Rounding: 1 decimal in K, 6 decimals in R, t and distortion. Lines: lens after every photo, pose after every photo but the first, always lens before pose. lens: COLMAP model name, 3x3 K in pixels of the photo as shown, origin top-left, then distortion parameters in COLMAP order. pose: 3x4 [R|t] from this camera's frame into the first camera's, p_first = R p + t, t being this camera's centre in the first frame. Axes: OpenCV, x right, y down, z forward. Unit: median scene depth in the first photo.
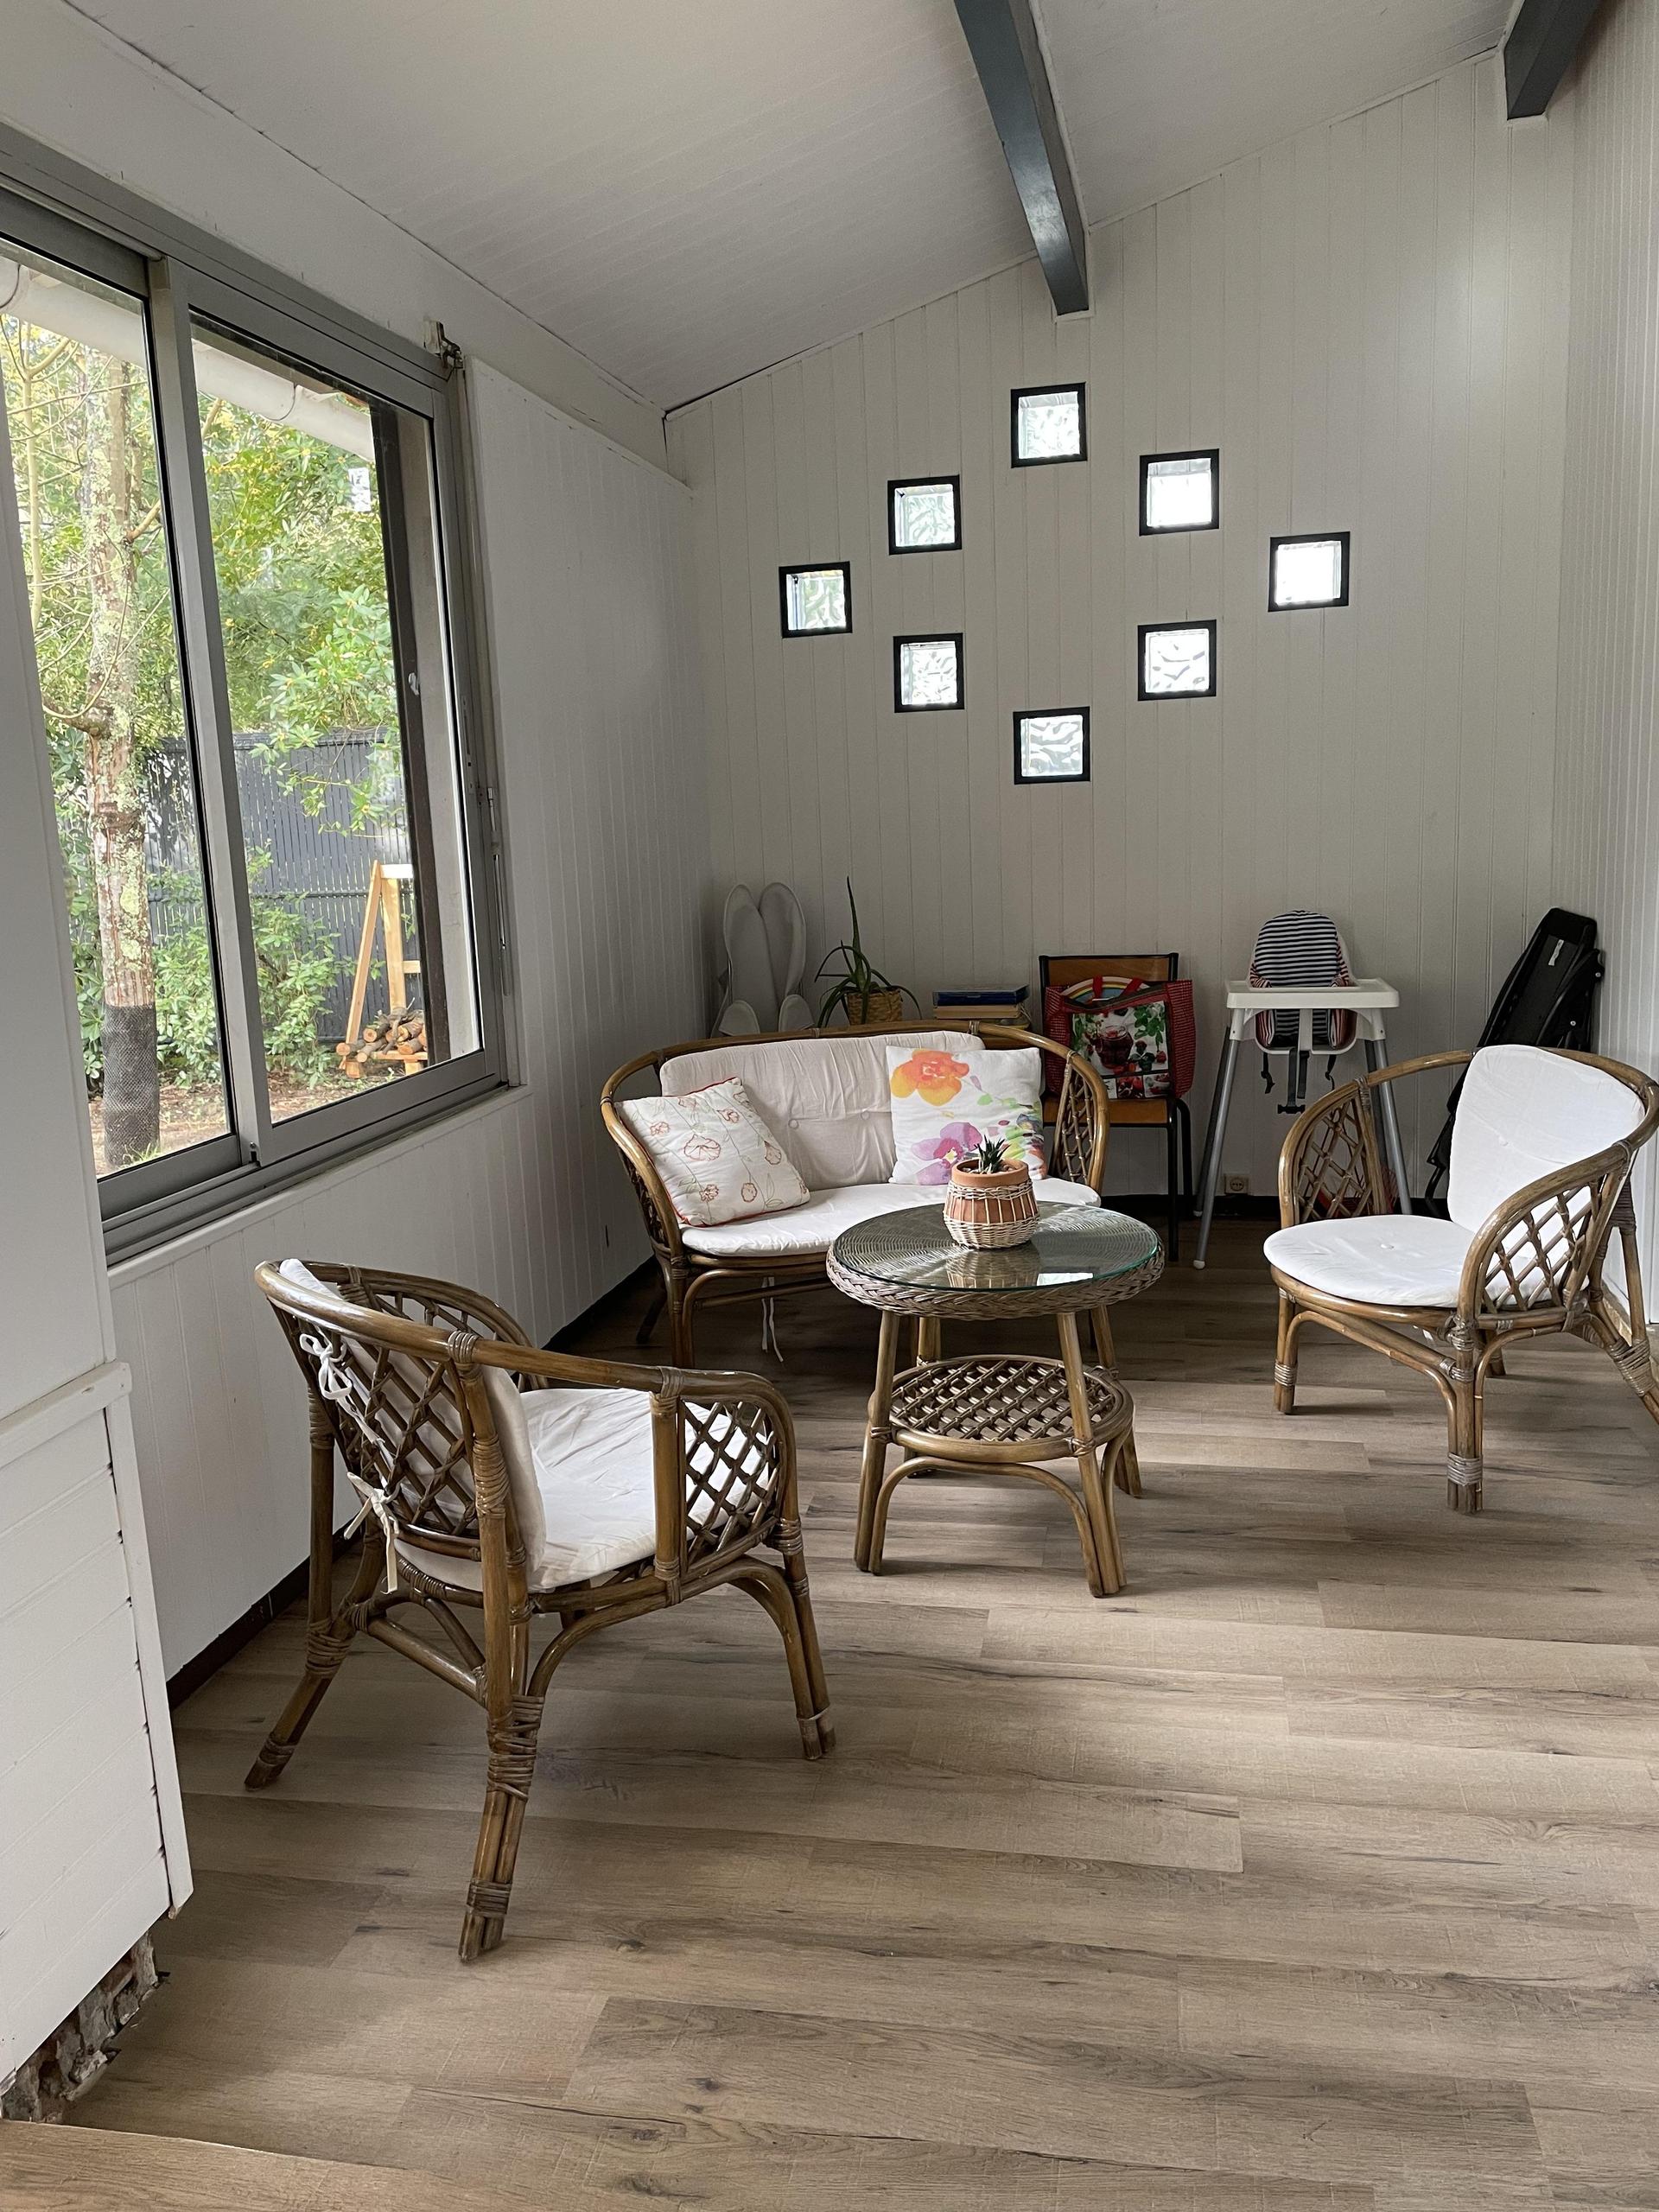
lens RADIAL K [[1690.8, 0, 830.8], [0, 1690.8, 1108.9], [0, 0, 1]] dist [0.014397, 0.001132]
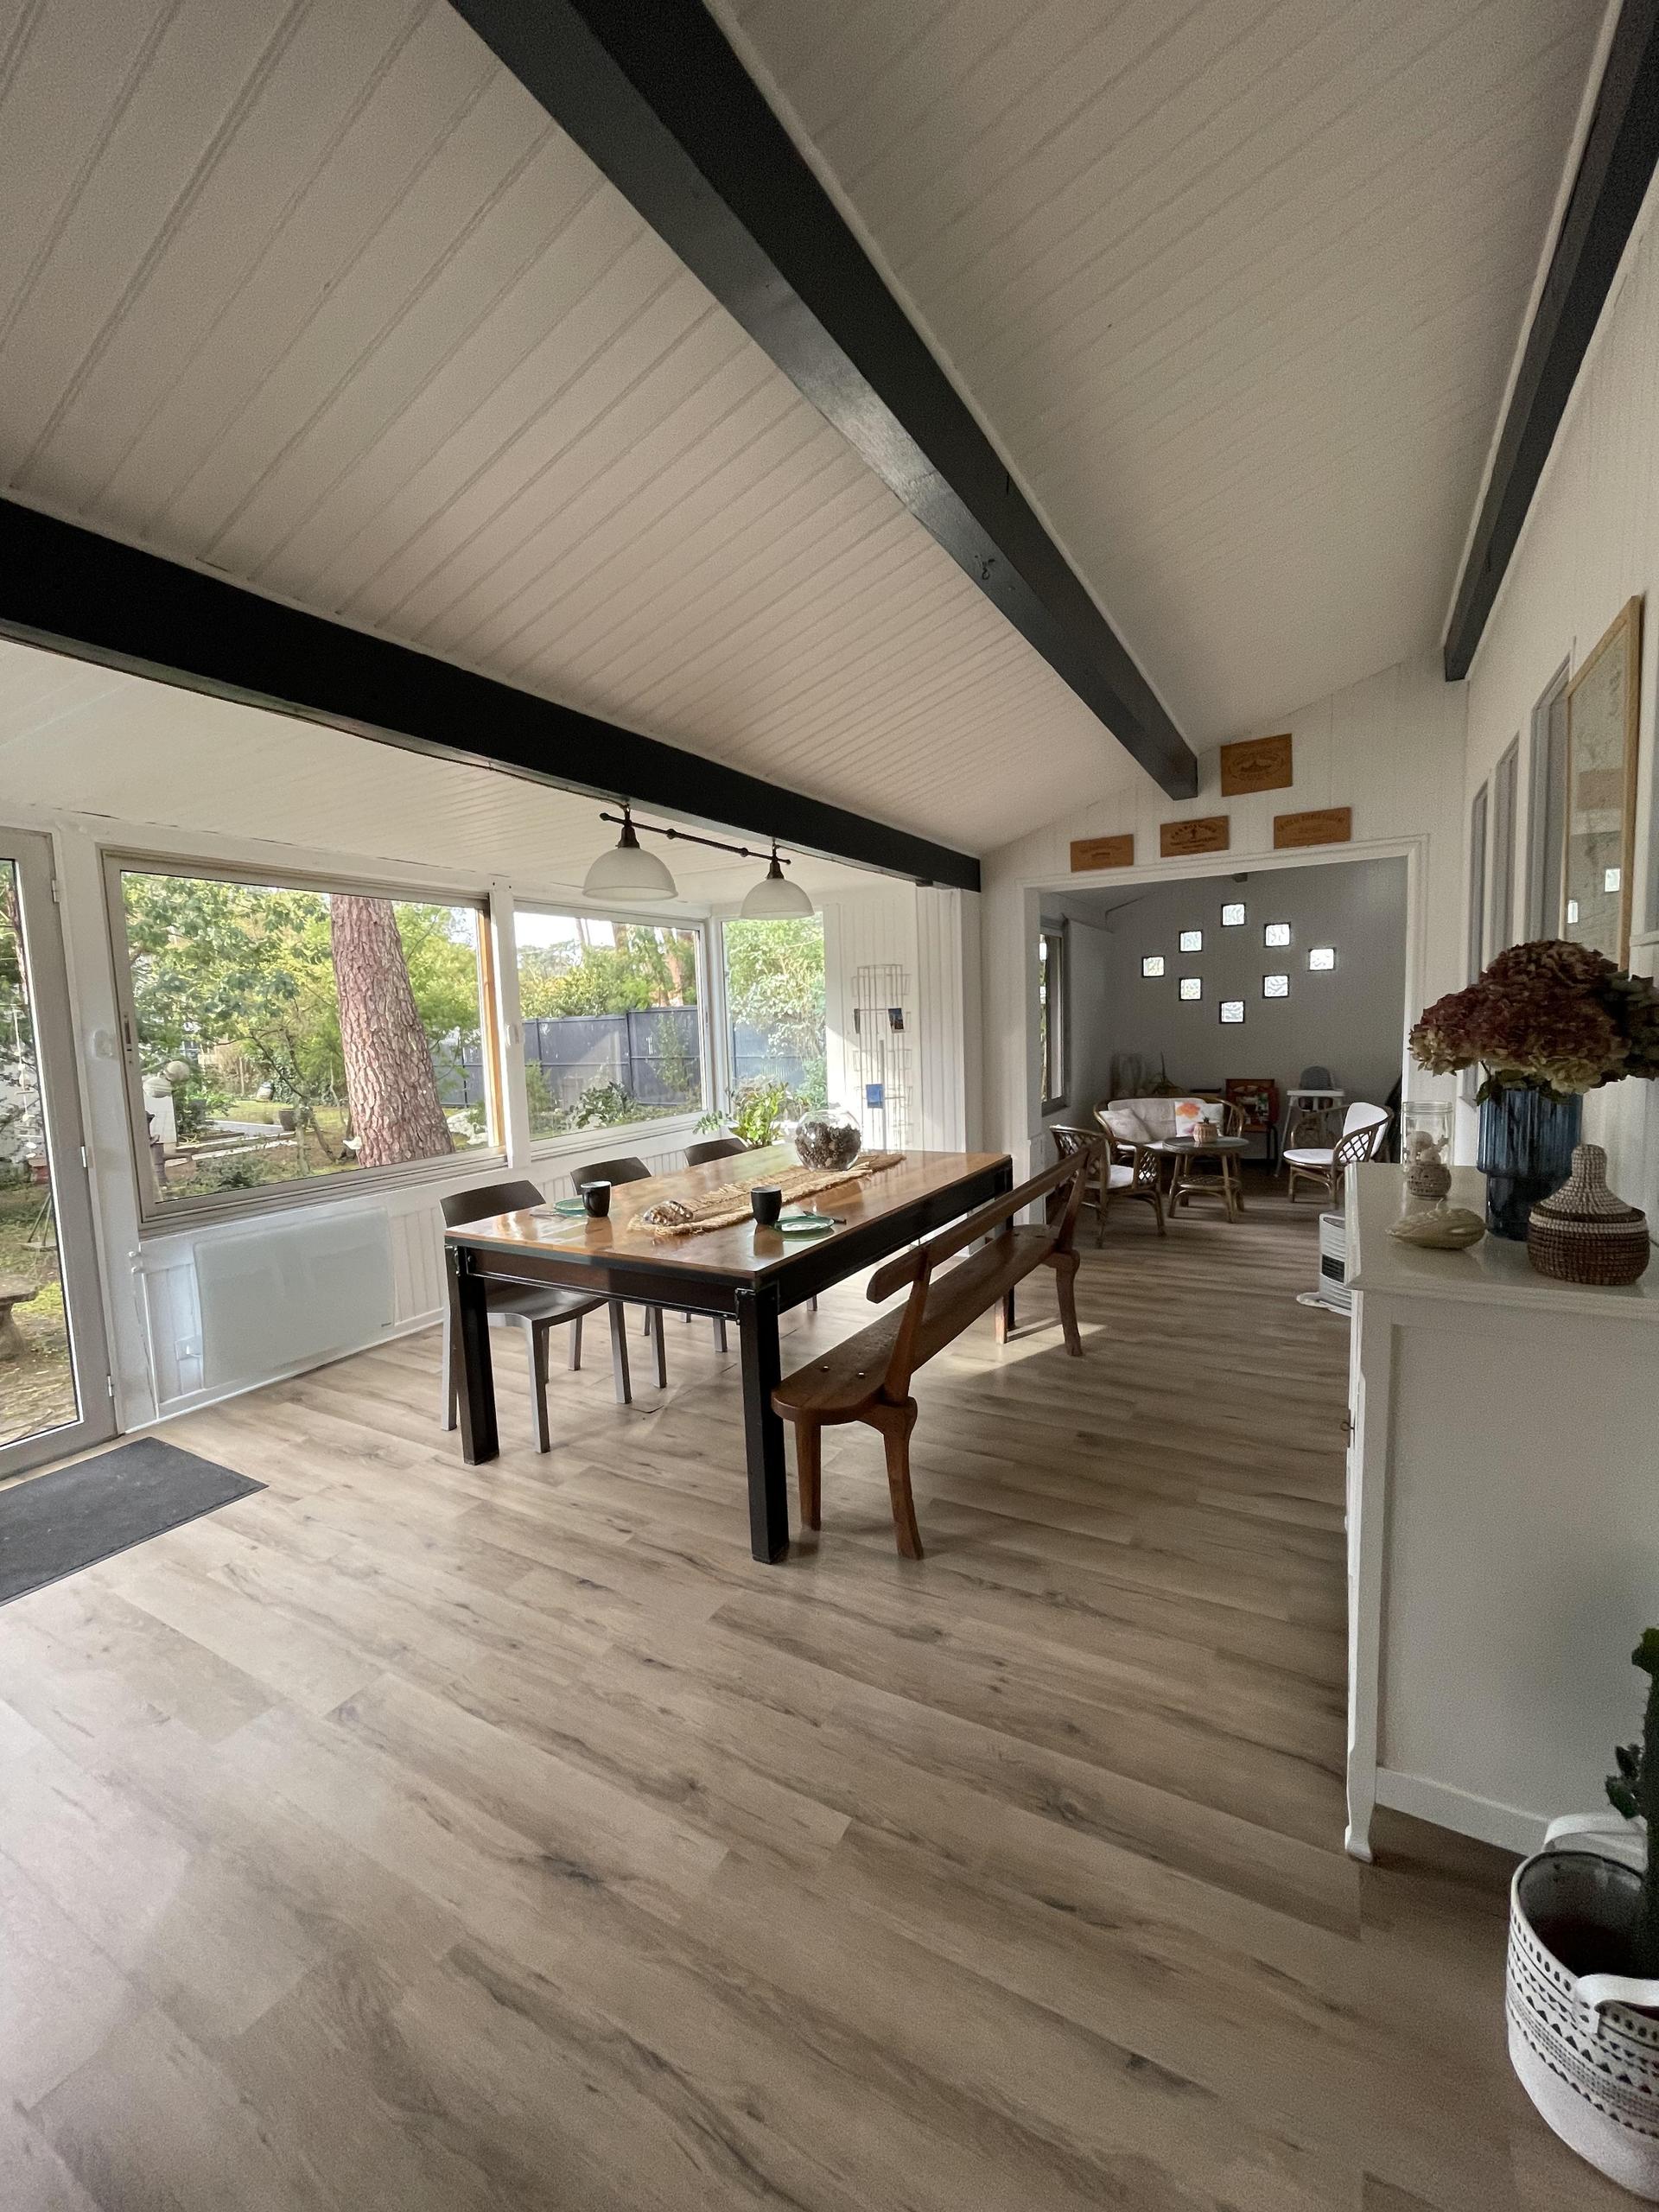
lens RADIAL K [[895.2, 0, 830.7], [0, 895.2, 1098.0], [0, 0, 1]] dist [-0.001305, -0.000014]
pose [[0.950987, 0.037561, -0.306941, -0.067143], [-0.061338, 0.995785, -0.068187, 0.111374], [0.303086, 0.083672, 0.949283, -0.849694]]
